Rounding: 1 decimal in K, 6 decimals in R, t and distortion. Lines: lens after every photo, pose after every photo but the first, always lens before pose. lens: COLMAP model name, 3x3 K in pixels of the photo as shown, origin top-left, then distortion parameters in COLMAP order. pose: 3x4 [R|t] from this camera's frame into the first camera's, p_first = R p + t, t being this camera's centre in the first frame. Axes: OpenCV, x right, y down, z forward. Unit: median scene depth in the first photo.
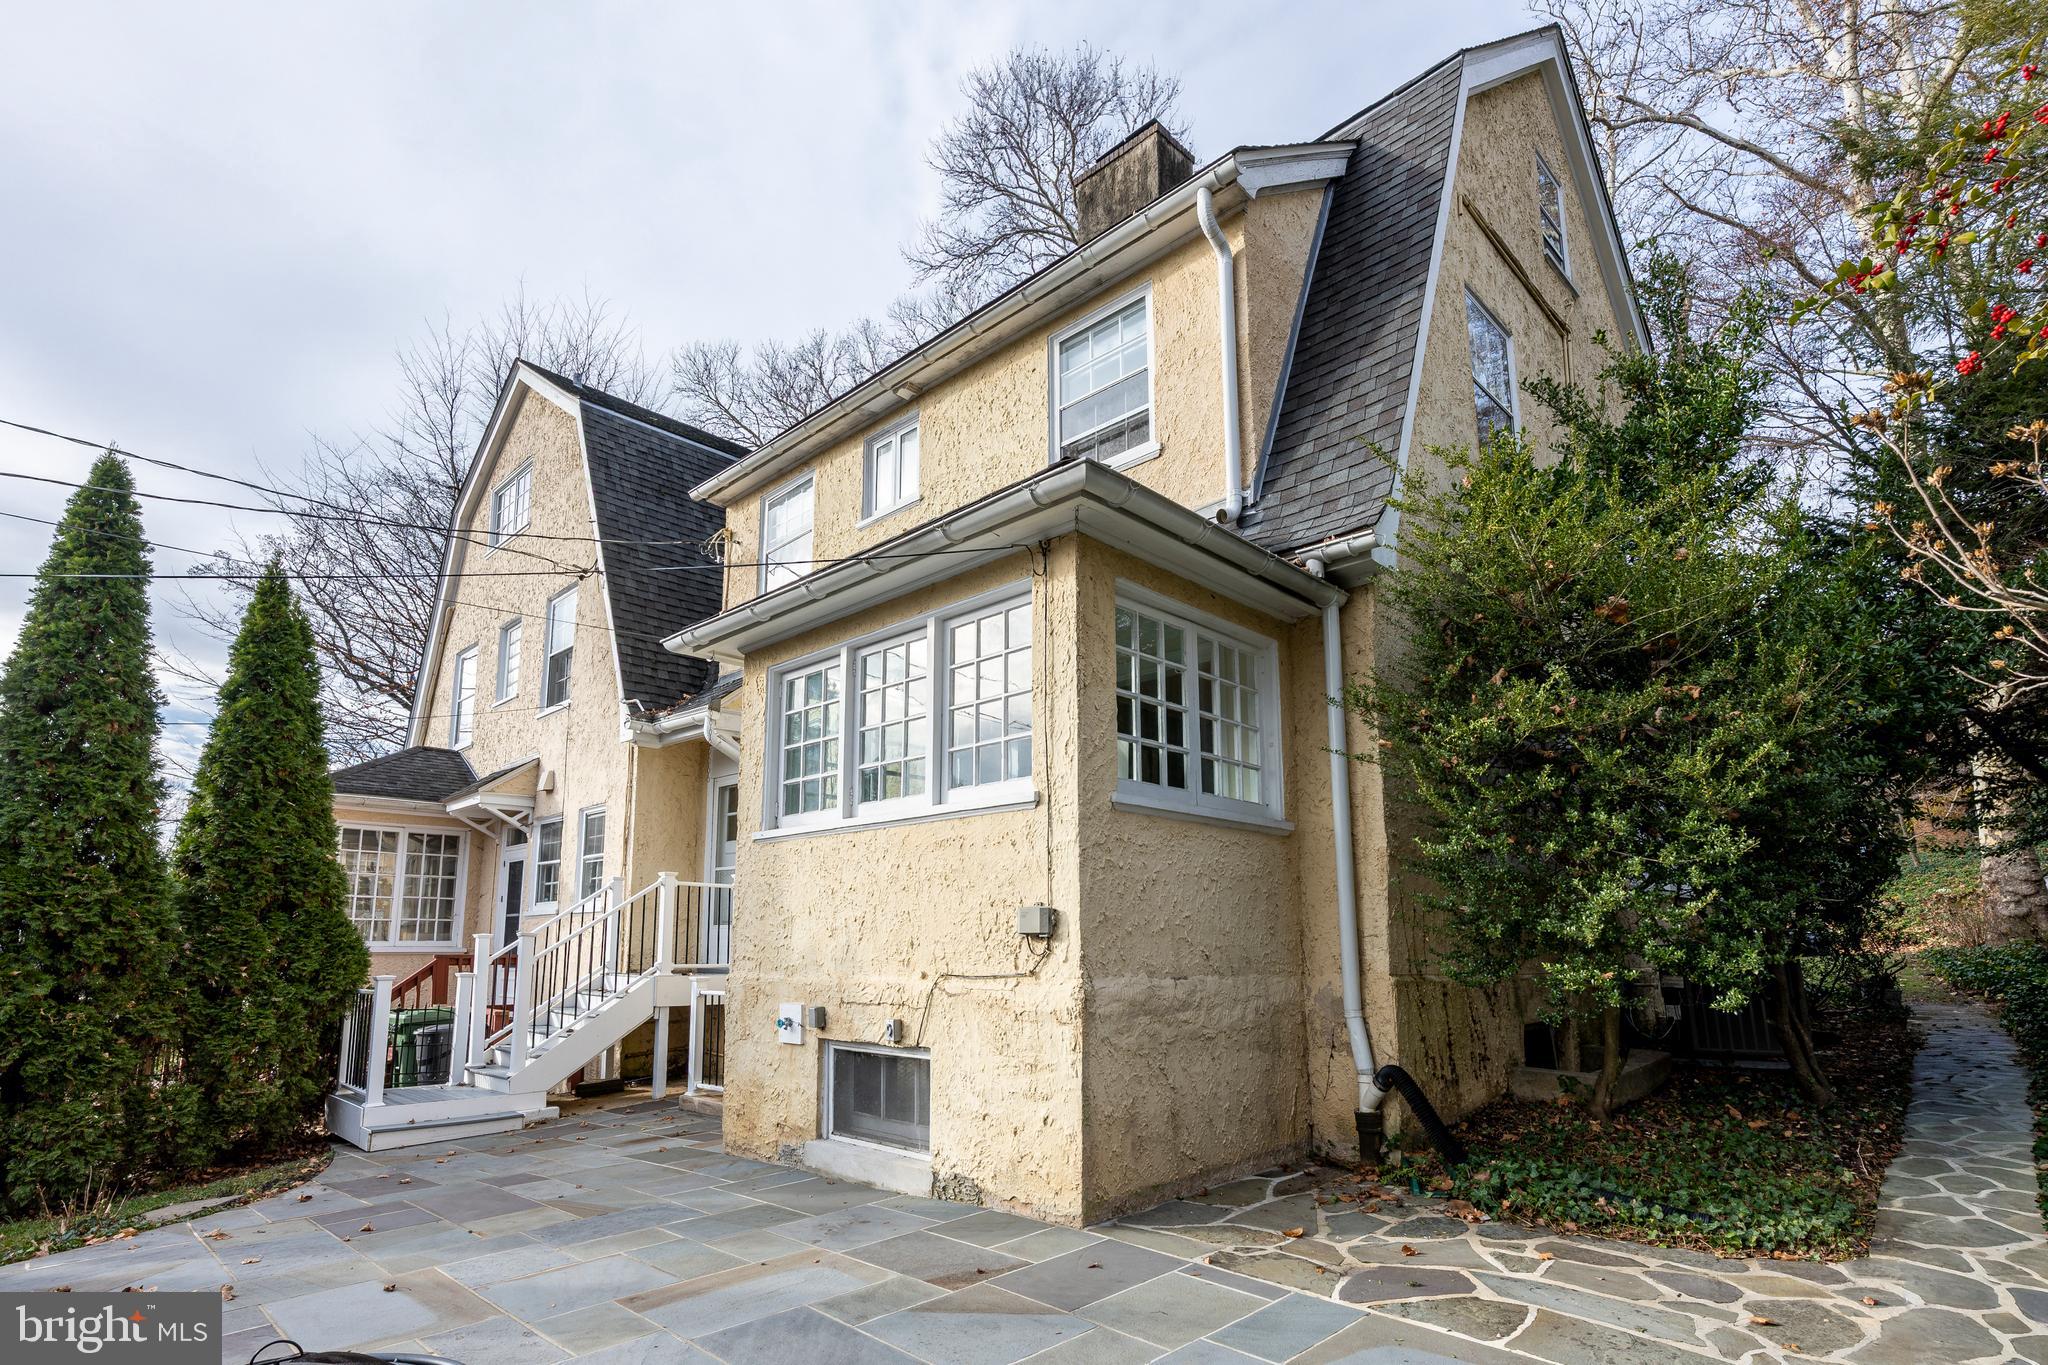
lens RADIAL K [[997.3, 0, 1026.2], [0, 997.3, 791.2], [0, 0, 1]] dist [0.000116, 0.000363]
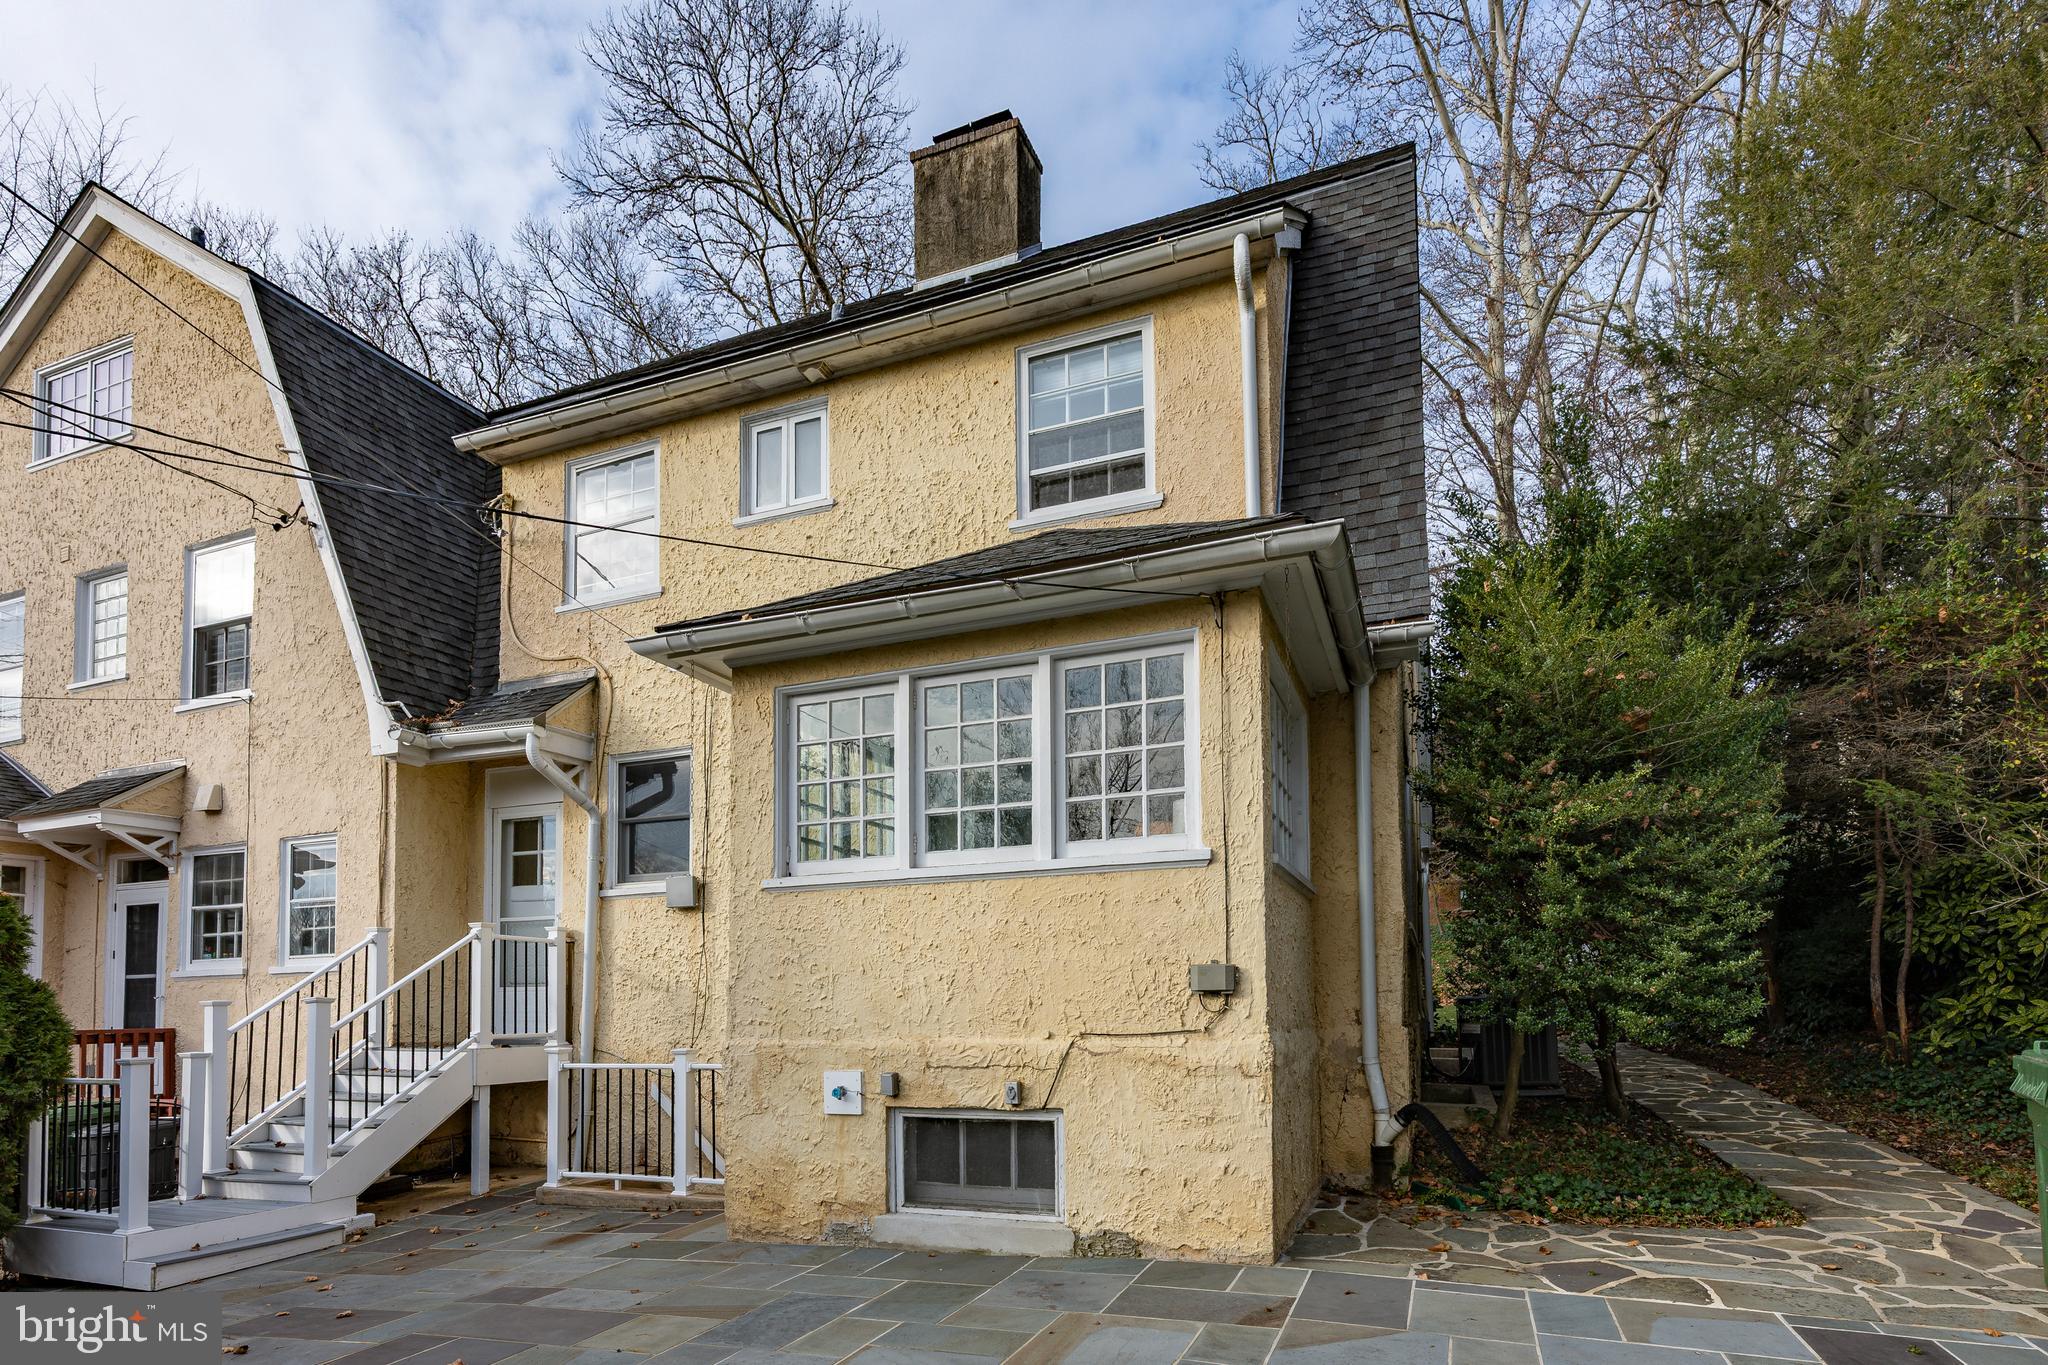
lens RADIAL K [[1040.3, 0, 1023.2], [0, 1040.3, 949.1], [0, 0, 1]] dist [-0.000876, 0.000302]
pose [[0.924977, 0.007251, 0.379954, -0.380175], [-0.044535, 0.994997, 0.089428, 0.009902], [-0.377404, -0.099640, 0.920672, 0.070248]]
